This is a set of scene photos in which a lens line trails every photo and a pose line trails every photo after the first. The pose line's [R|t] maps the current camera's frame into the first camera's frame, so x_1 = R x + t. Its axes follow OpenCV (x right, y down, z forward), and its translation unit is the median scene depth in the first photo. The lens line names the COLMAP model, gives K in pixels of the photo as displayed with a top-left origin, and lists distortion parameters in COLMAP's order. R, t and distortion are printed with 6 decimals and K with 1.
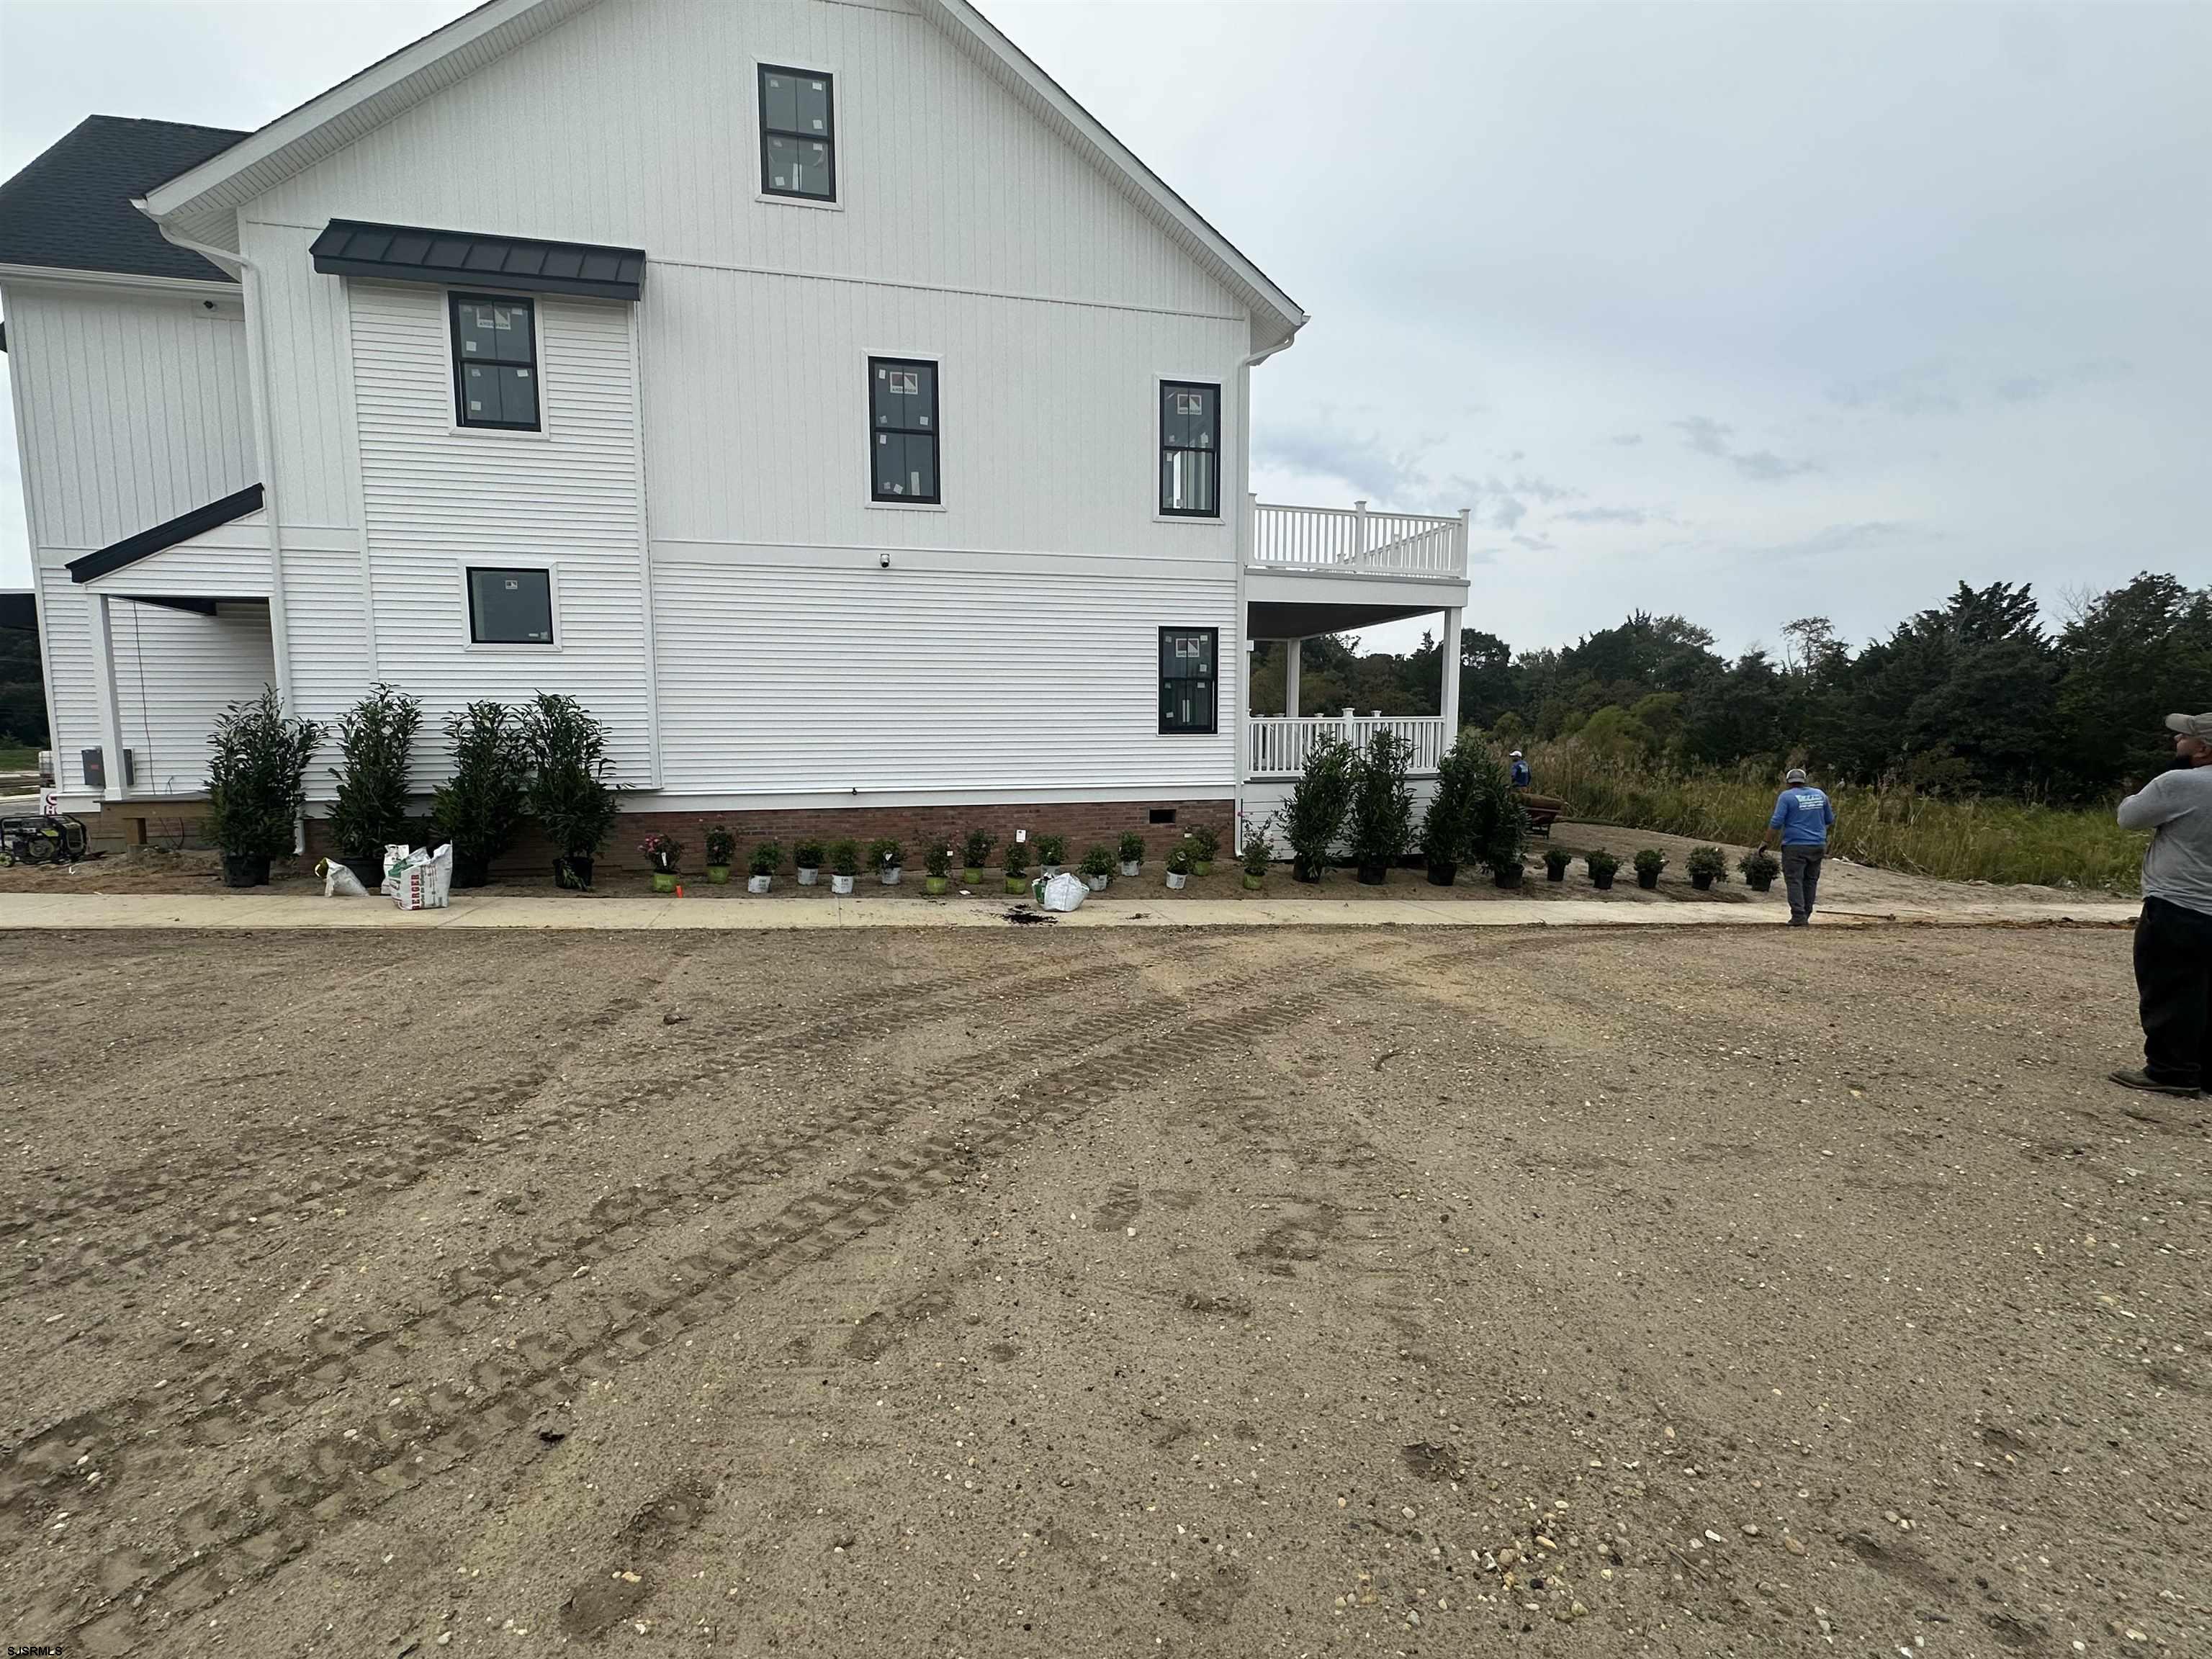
lens RADIAL K [[1022.0, 0, 1098.2], [0, 1022.0, 833.3], [0, 0, 1]] dist [-0.013696, 0.010435]
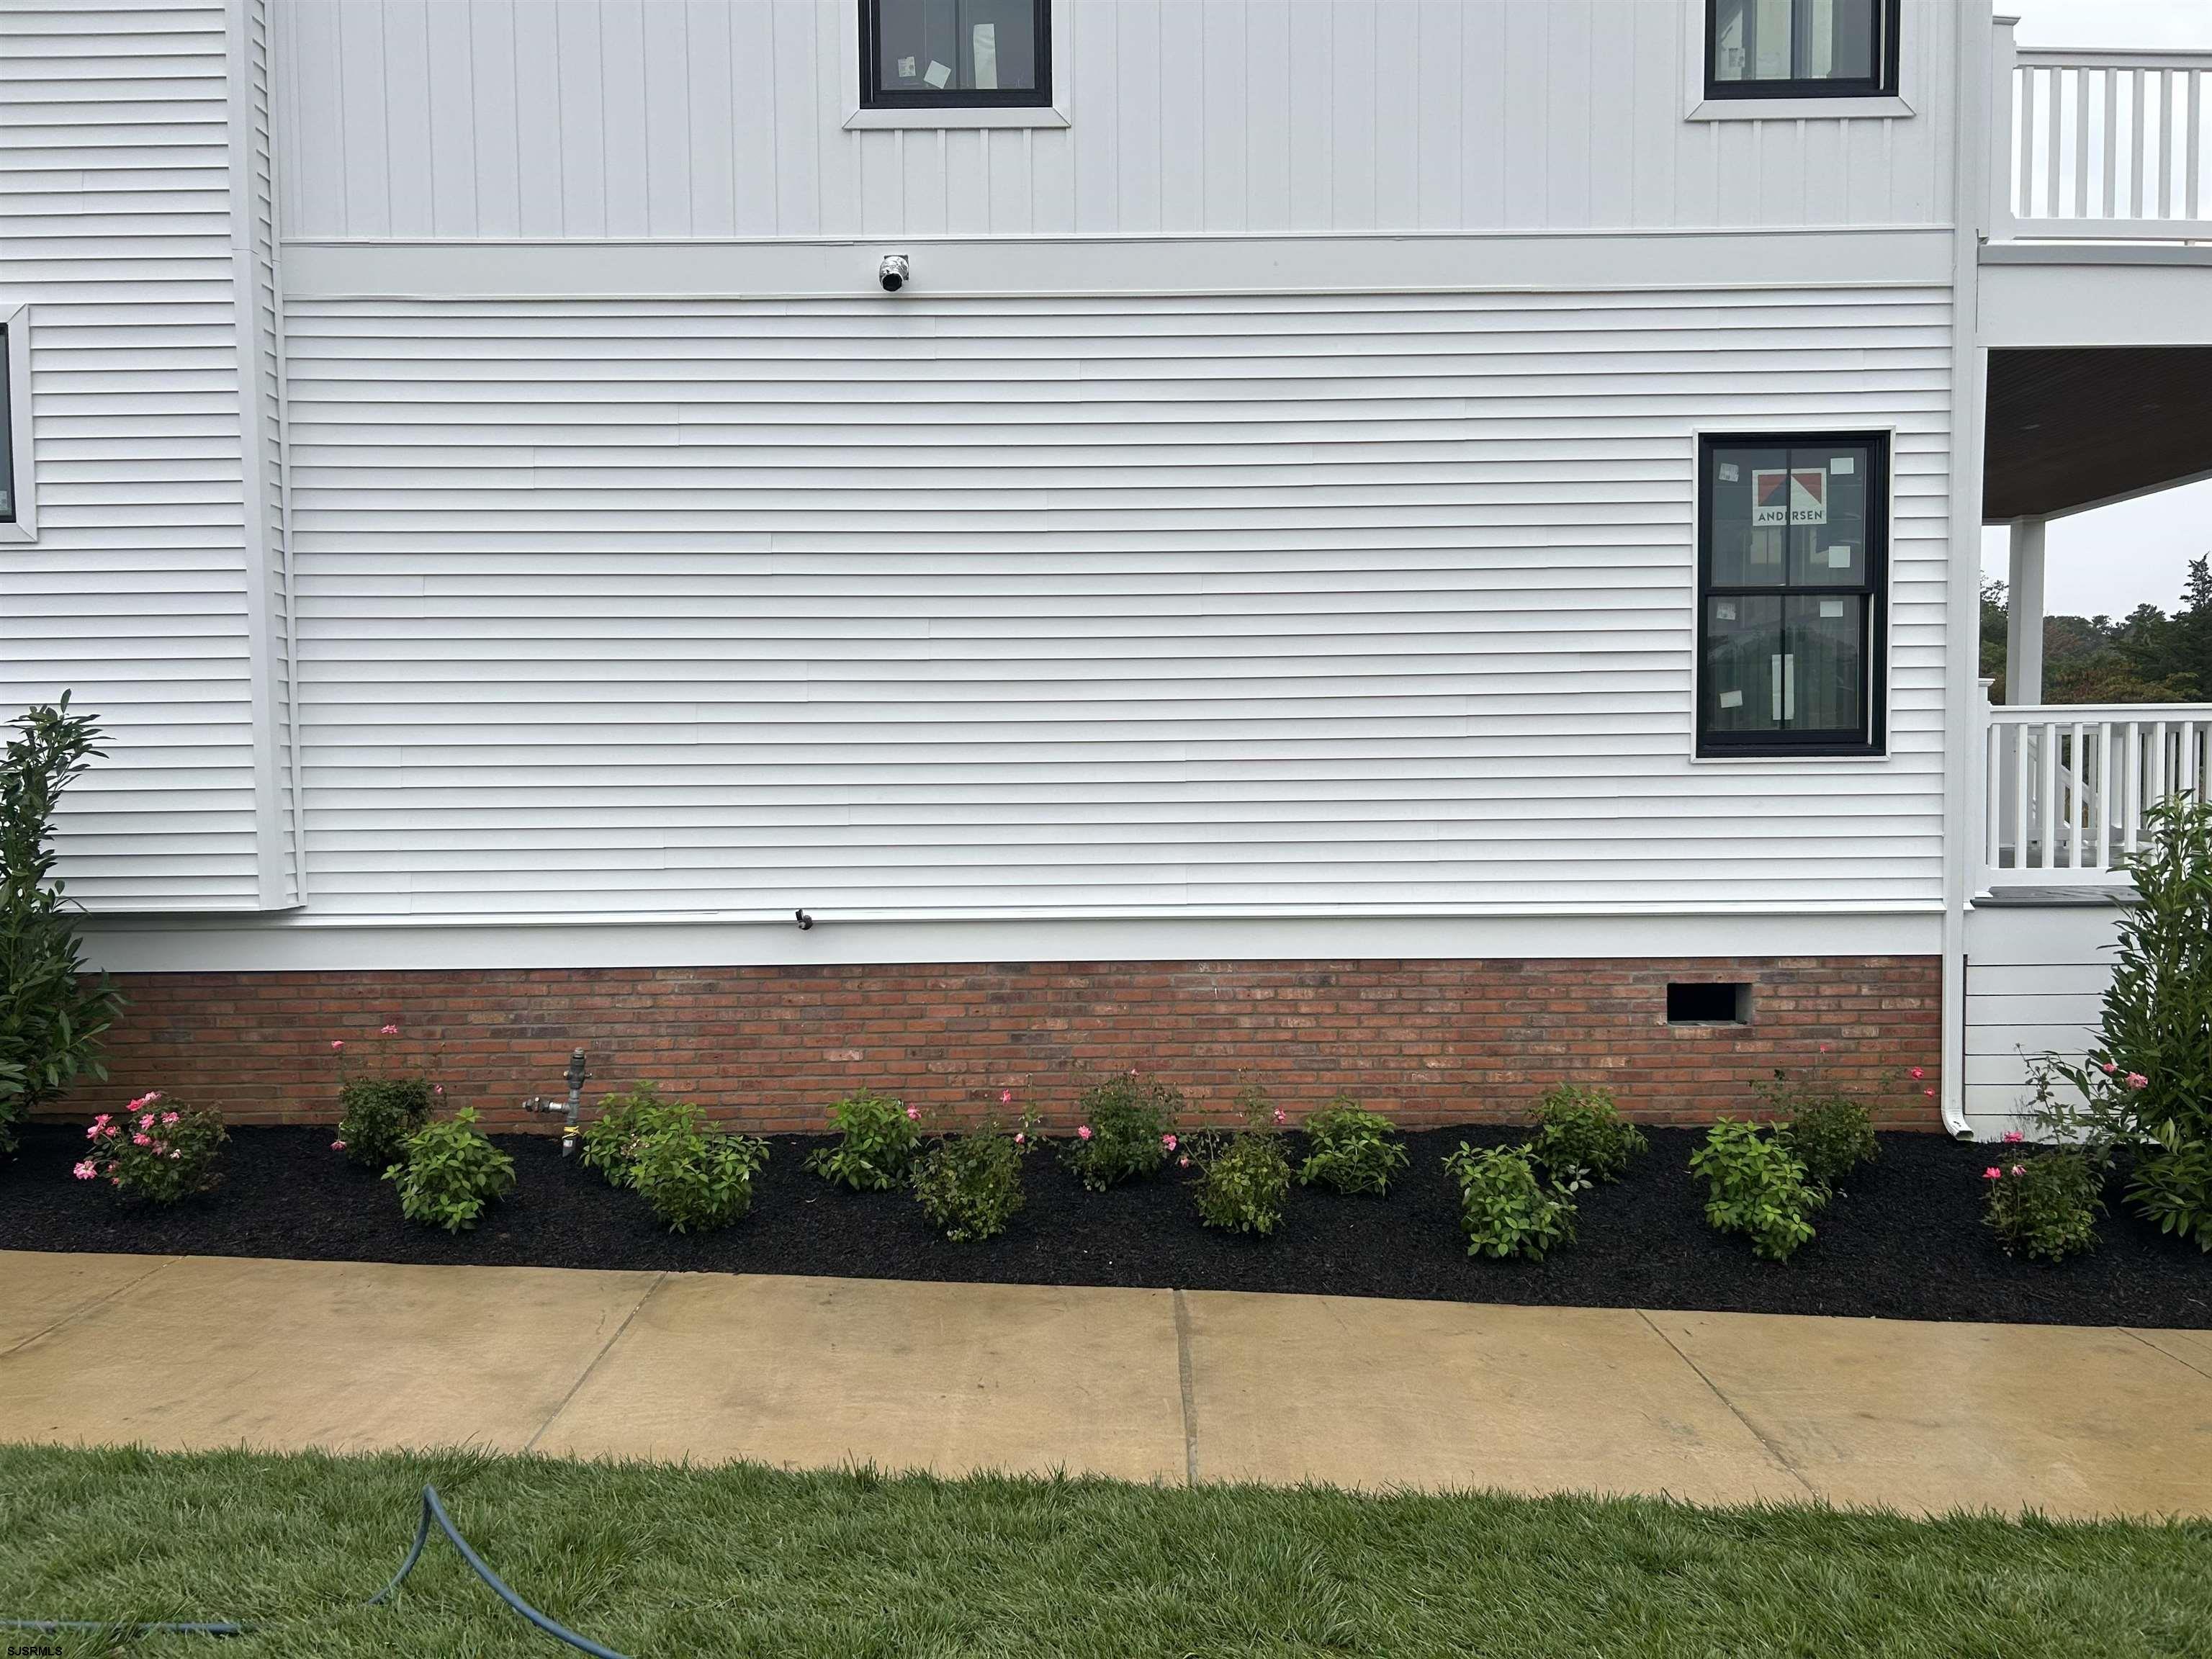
lens RADIAL K [[1674.0, 0, 1100.4], [0, 1674.0, 842.9], [0, 0, 1]] dist [0.057325, -0.071698]
pose [[0.970735, 0.006070, -0.240076, 0.002590], [-0.019038, 0.998479, -0.051735, -0.037842], [0.239397, 0.054792, 0.969375, 0.431670]]
